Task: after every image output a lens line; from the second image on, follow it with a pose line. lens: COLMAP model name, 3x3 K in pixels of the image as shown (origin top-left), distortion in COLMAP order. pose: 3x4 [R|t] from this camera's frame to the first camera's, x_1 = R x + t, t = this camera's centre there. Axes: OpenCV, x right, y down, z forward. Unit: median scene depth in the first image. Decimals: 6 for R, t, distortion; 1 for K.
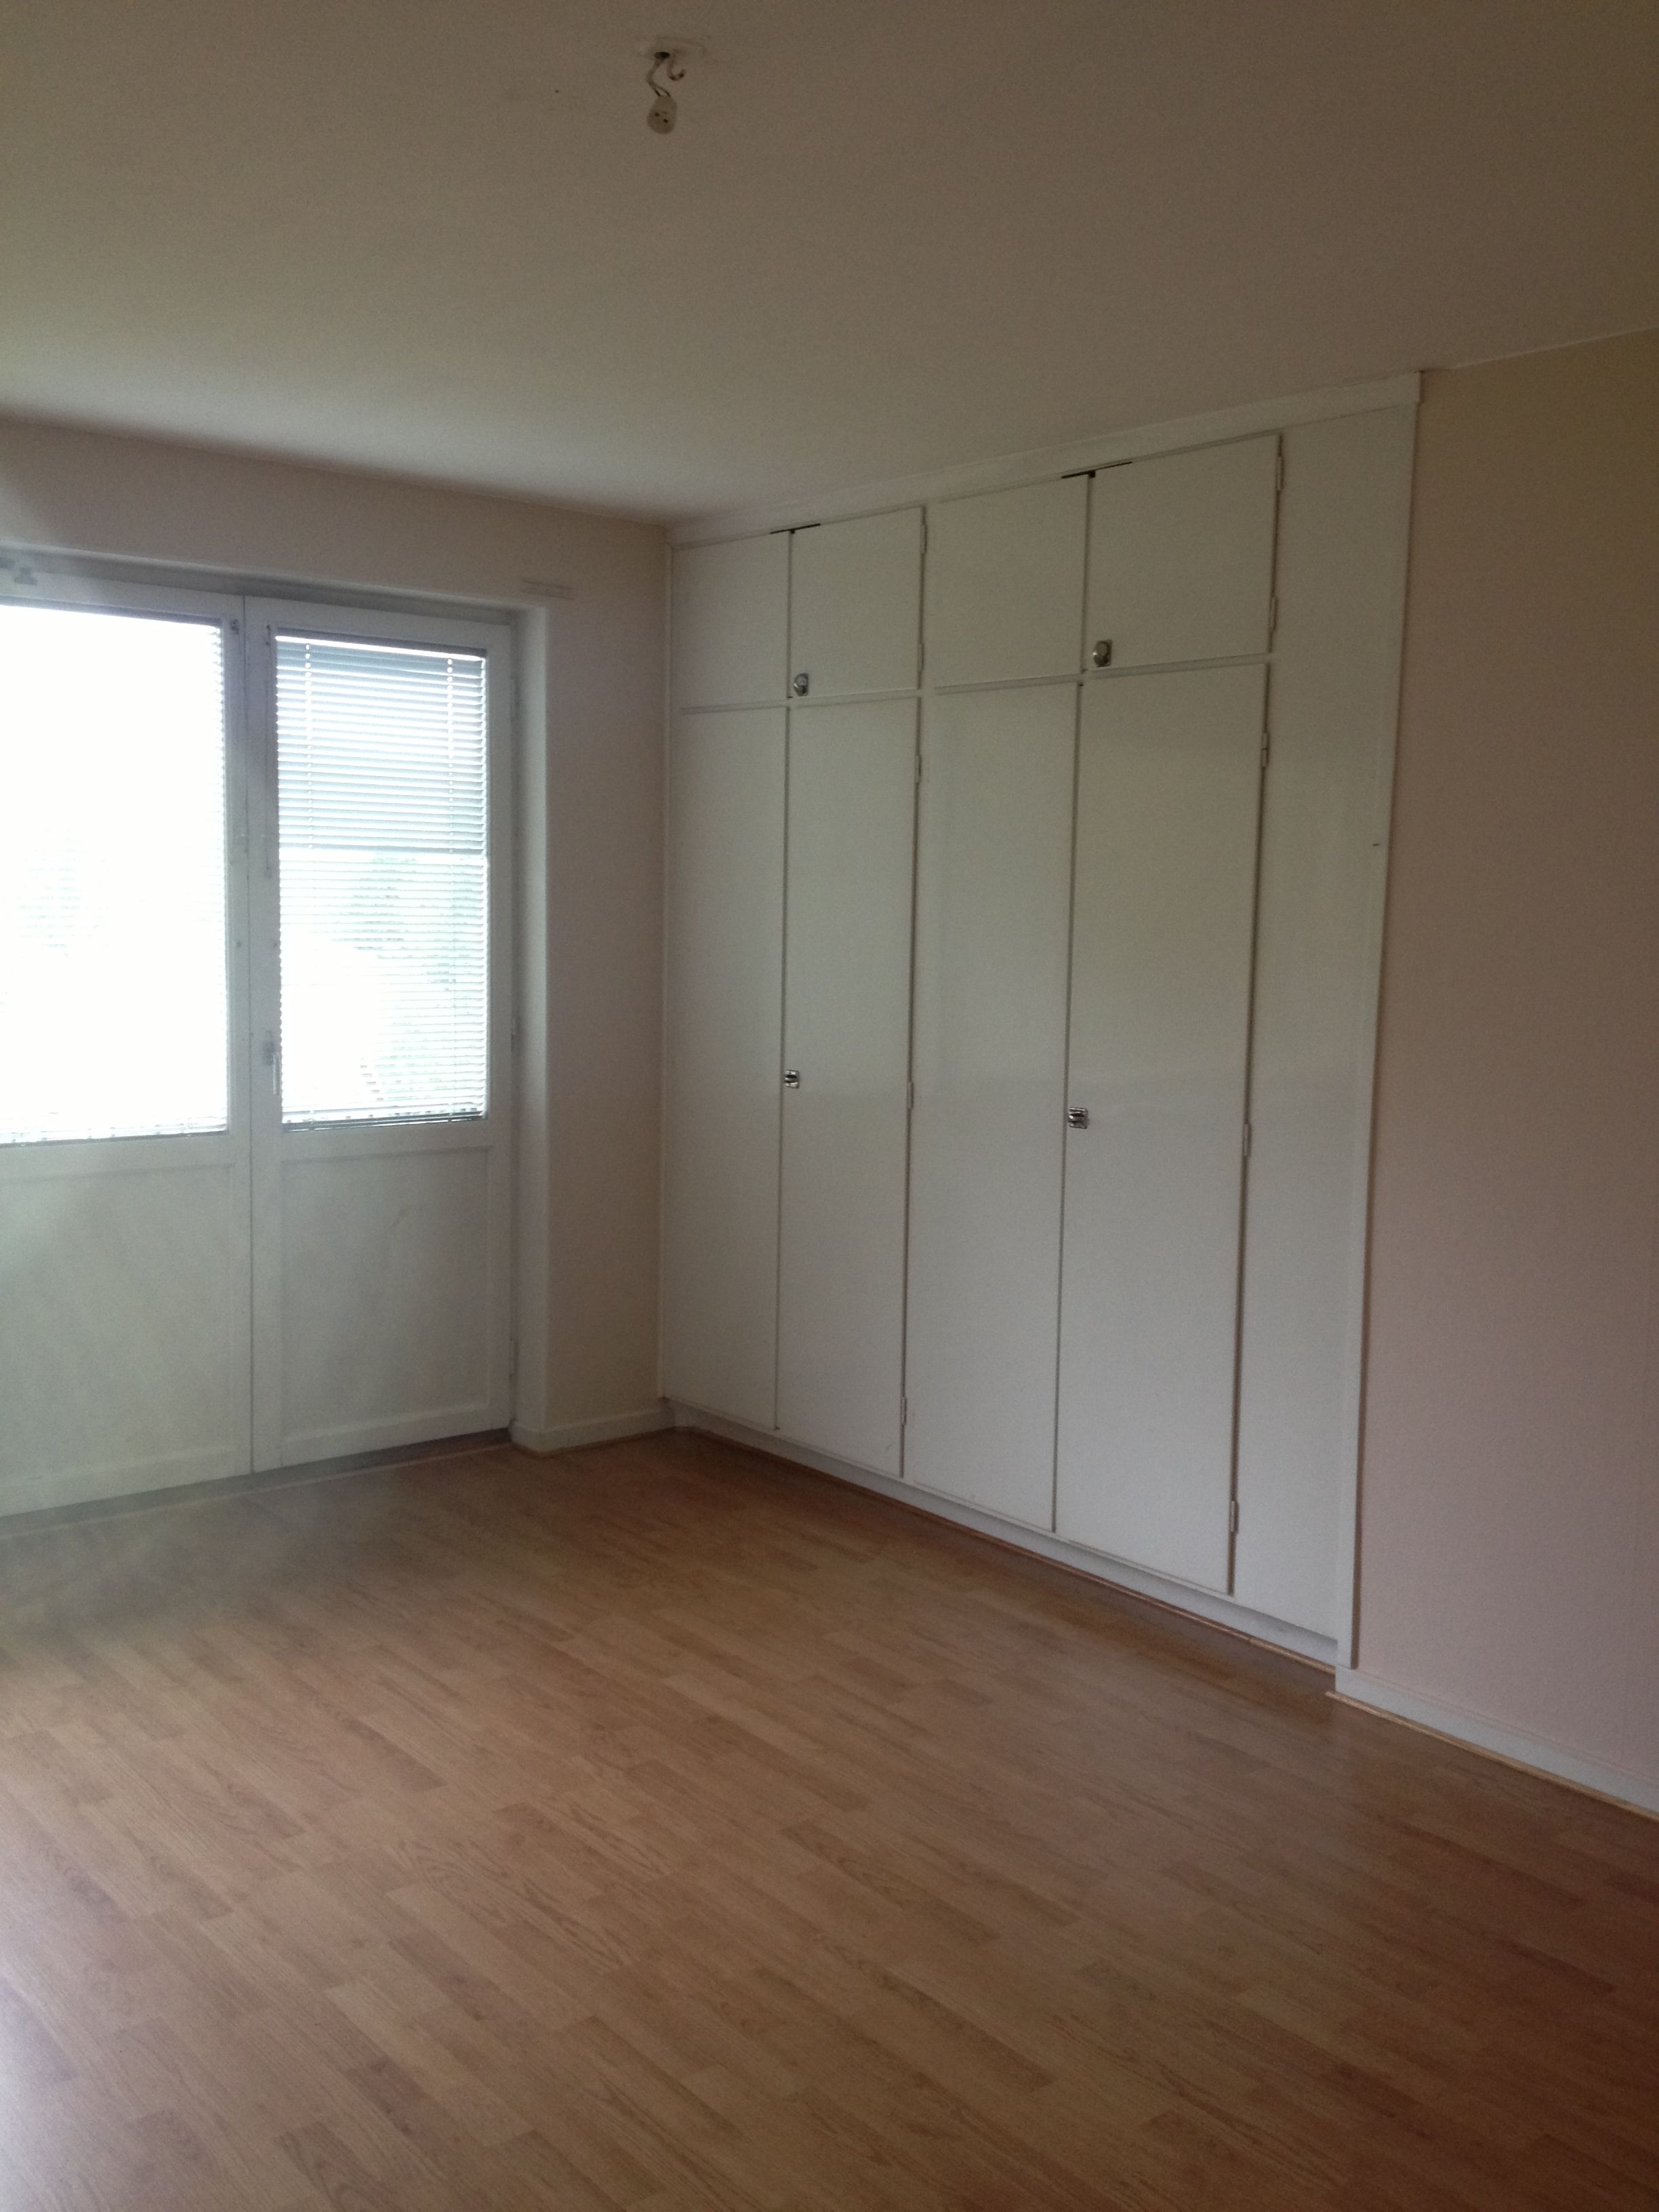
lens RADIAL K [[2066.6, 0, 826.7], [0, 2066.6, 1114.8], [0, 0, 1]] dist [0.195610, -0.422052]
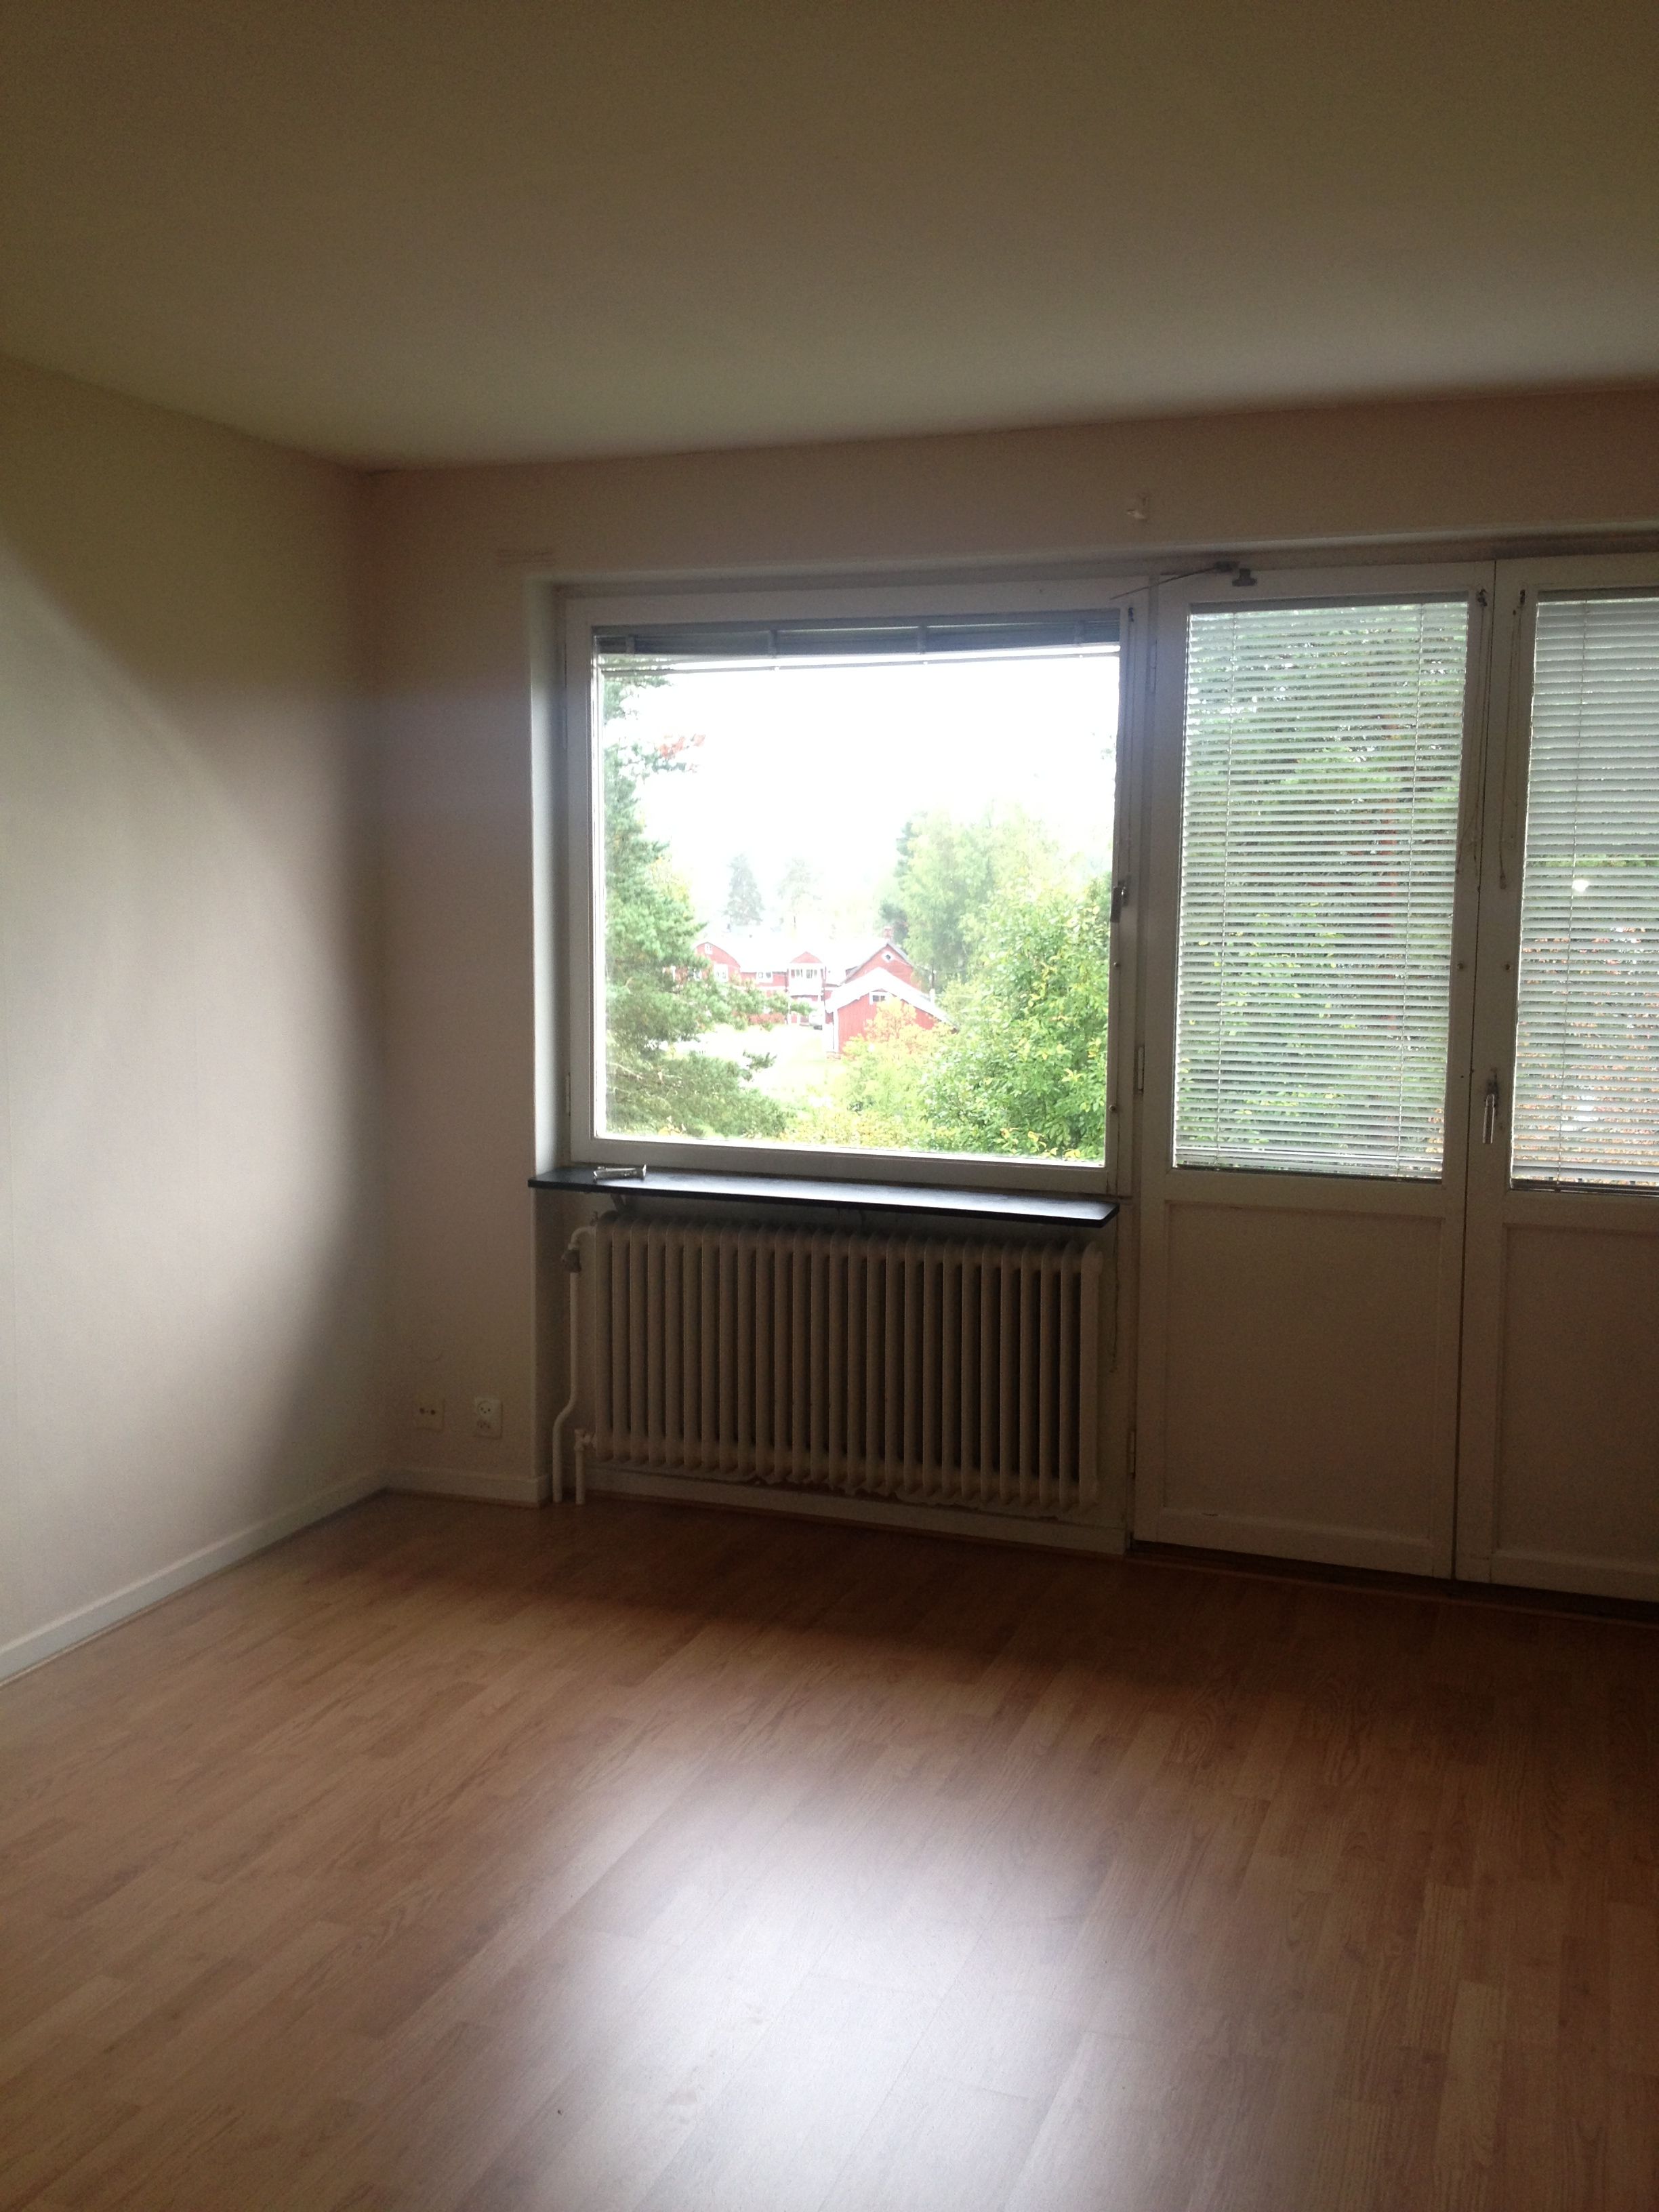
lens RADIAL K [[2066.6, 0, 826.7], [0, 2066.6, 1114.8], [0, 0, 1]] dist [0.195610, -0.422052]
pose [[0.483852, 0.091829, -0.870319, 0.358183], [-0.101013, 0.993693, 0.048689, -0.037078], [0.869301, 0.064356, 0.490076, 0.358969]]
